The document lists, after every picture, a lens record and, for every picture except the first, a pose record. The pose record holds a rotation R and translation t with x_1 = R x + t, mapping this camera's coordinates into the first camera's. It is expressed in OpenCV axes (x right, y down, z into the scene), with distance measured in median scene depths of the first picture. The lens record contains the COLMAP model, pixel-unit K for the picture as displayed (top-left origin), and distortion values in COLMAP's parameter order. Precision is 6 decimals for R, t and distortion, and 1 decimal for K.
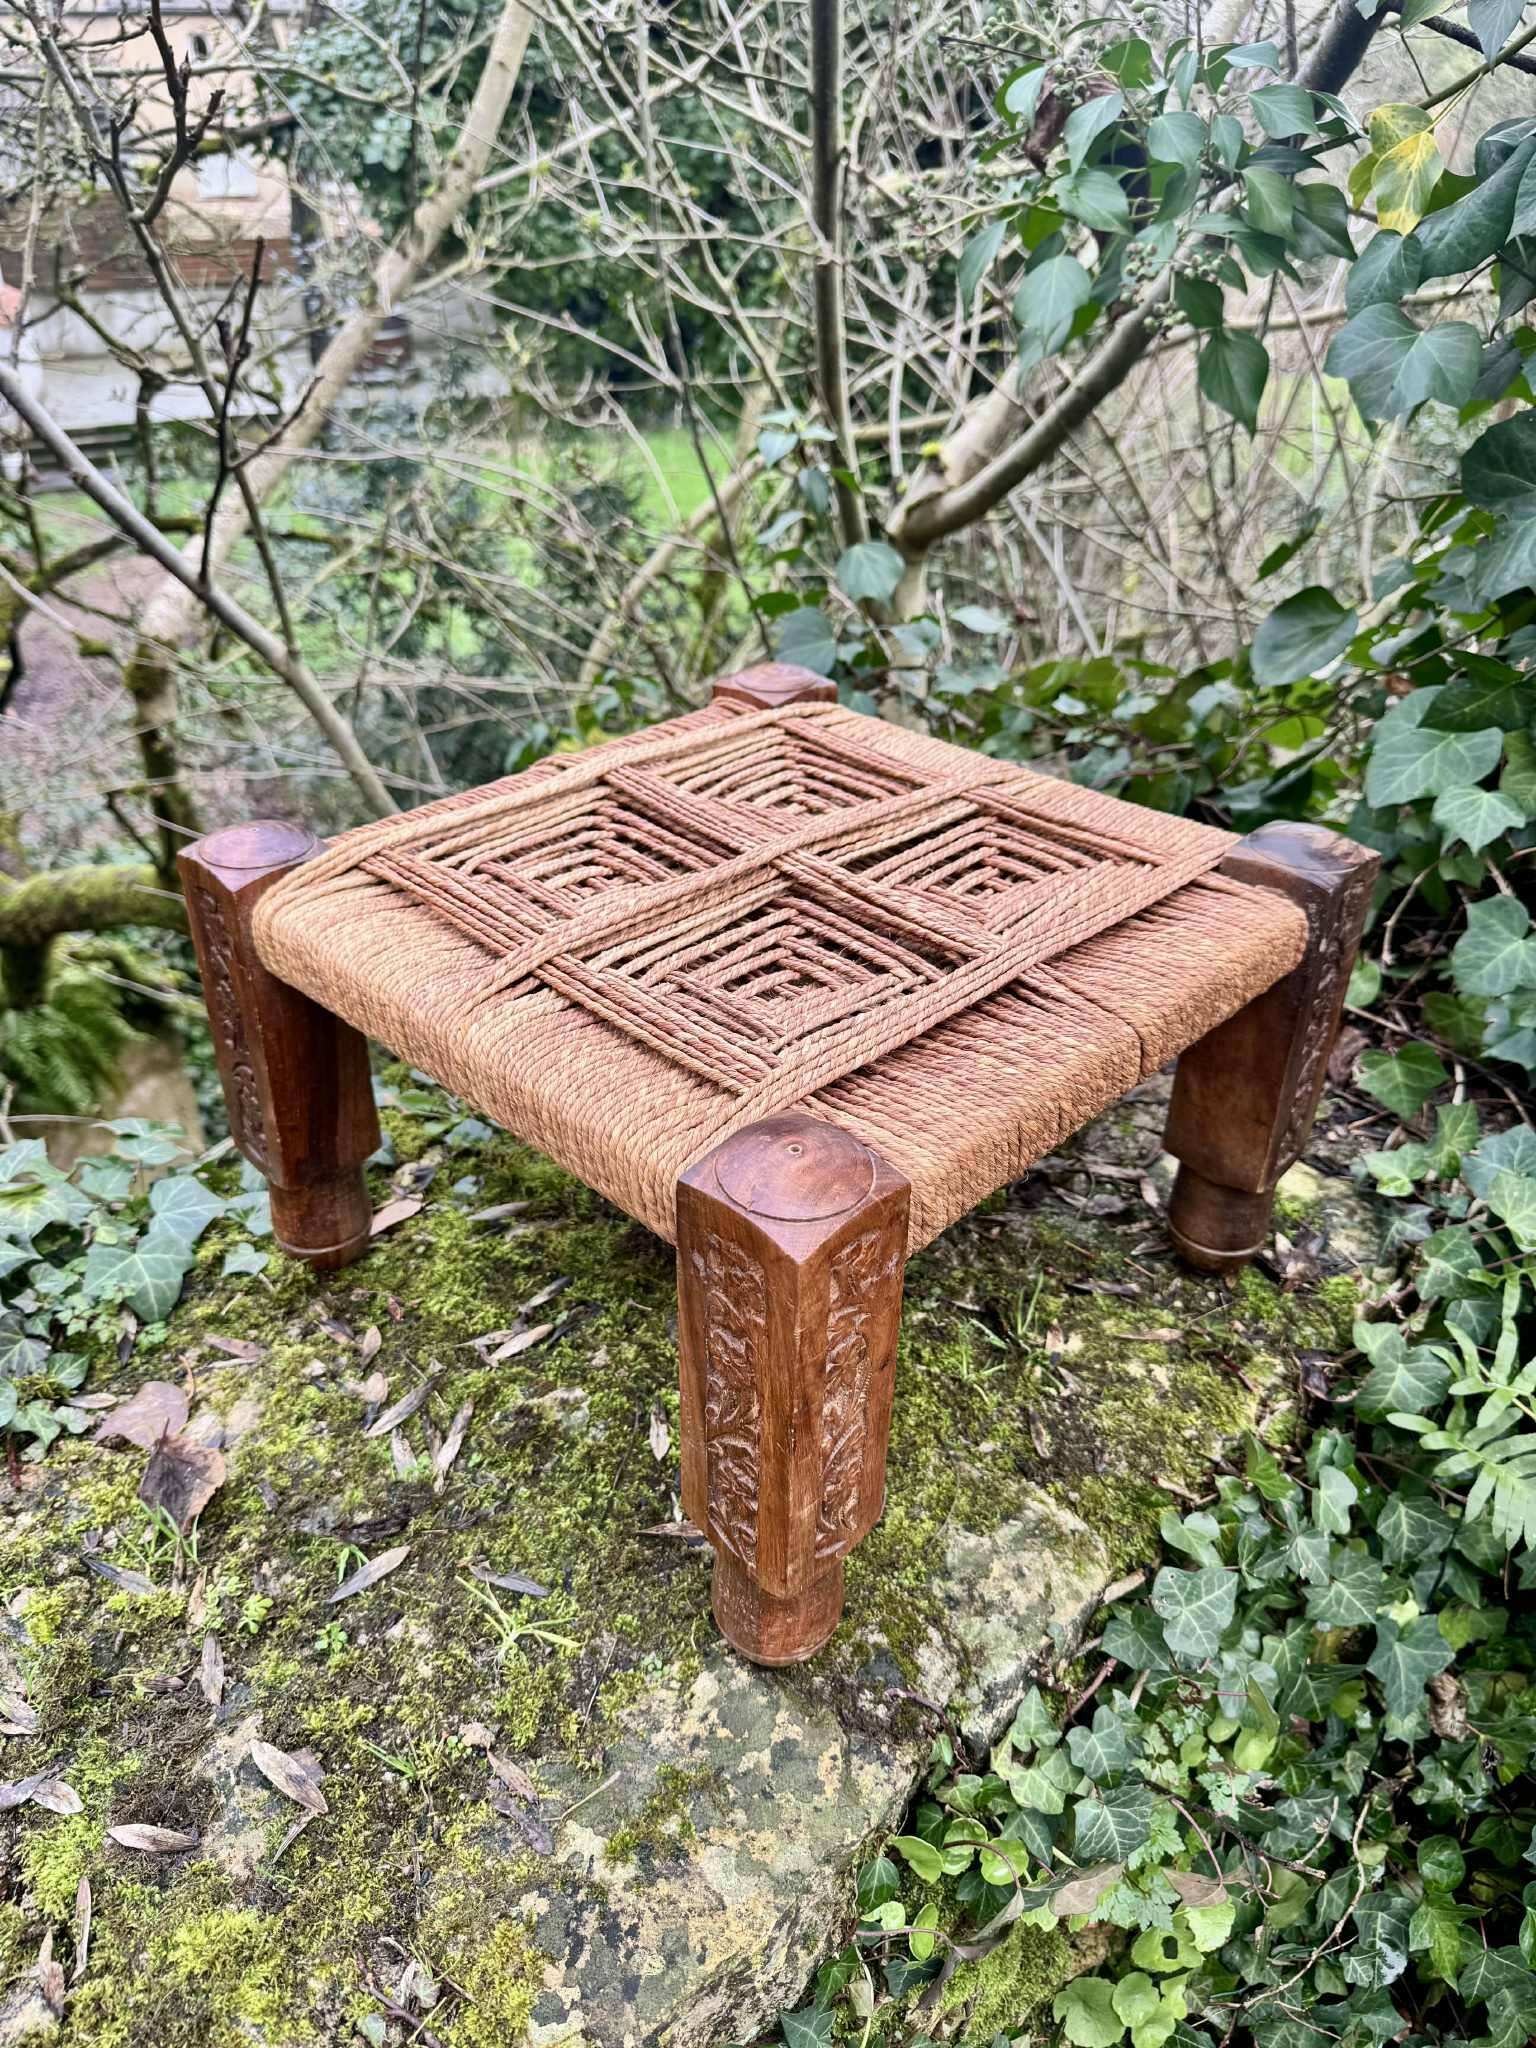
lens RADIAL K [[1466.3, 0, 761.2], [0, 1466.3, 1018.5], [0, 0, 1]] dist [-0.016862, 0.003998]
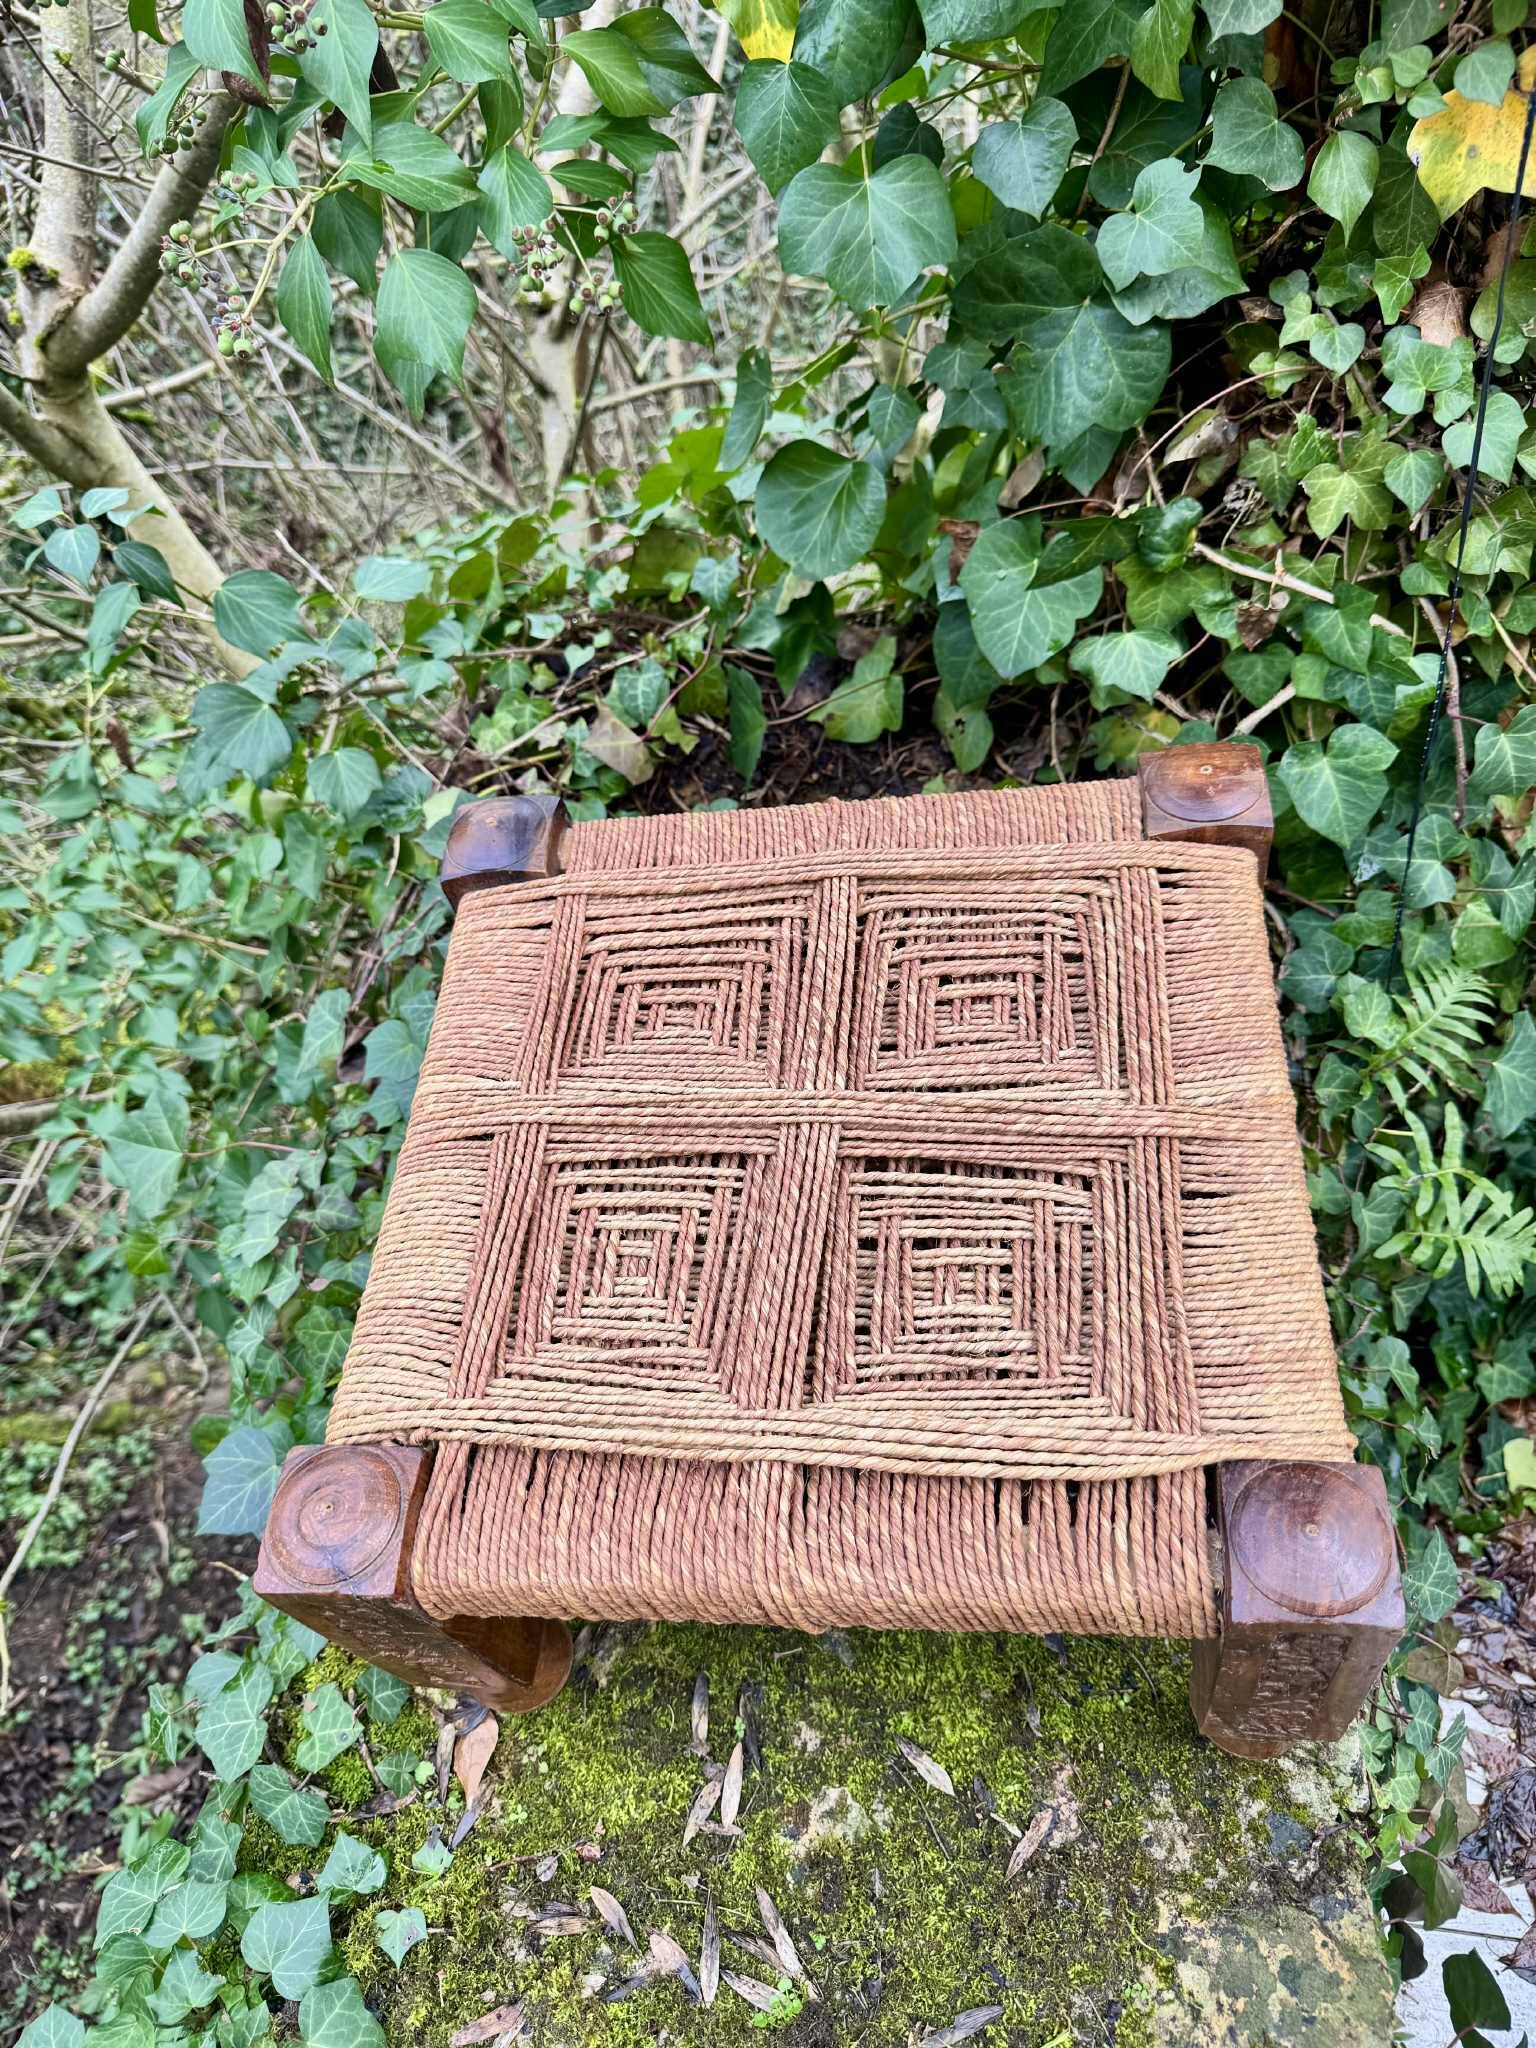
lens RADIAL K [[1469.3, 0, 774.6], [0, 1469.3, 1025.8], [0, 0, 1]] dist [-0.013552, -0.003112]
pose [[0.749401, -0.600070, 0.279846, -0.122956], [0.482086, 0.784225, 0.390621, -0.535815], [-0.453862, -0.157822, 0.876984, 0.269018]]
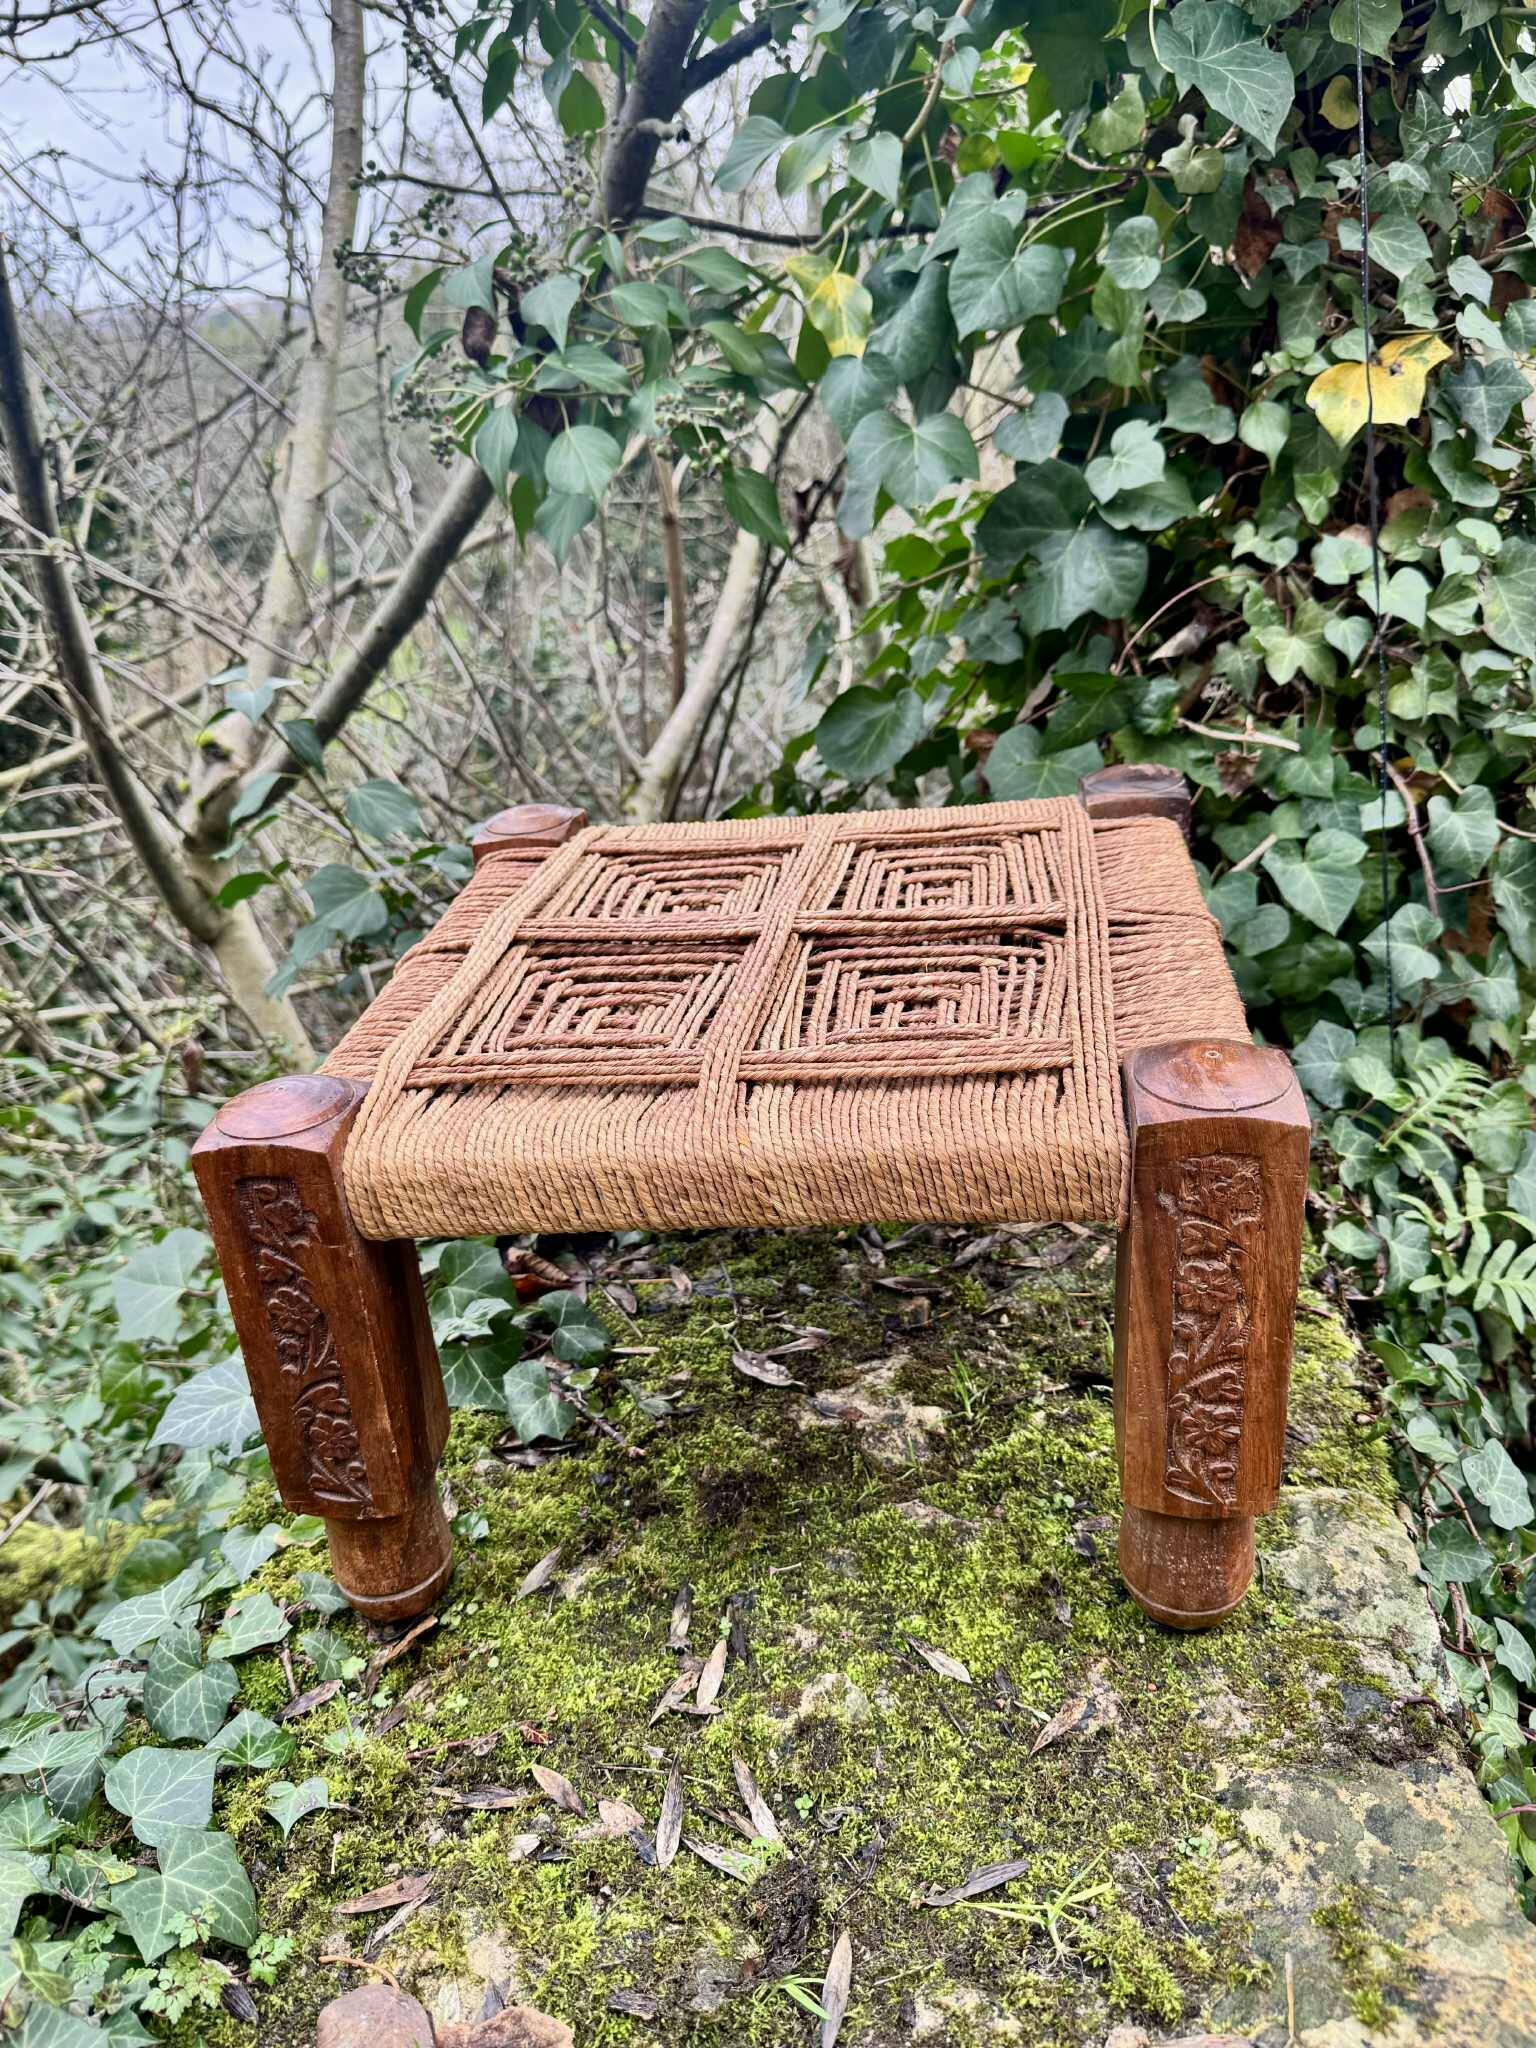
lens RADIAL K [[1571.4, 0, 778.8], [0, 1571.4, 1024.5], [0, 0, 1]] dist [-0.015736, 0.004322]
pose [[0.787730, -0.333233, 0.518109, -0.488749], [0.427478, 0.901292, -0.070250, -0.021497], [-0.443558, 0.276818, 0.852425, 0.173620]]
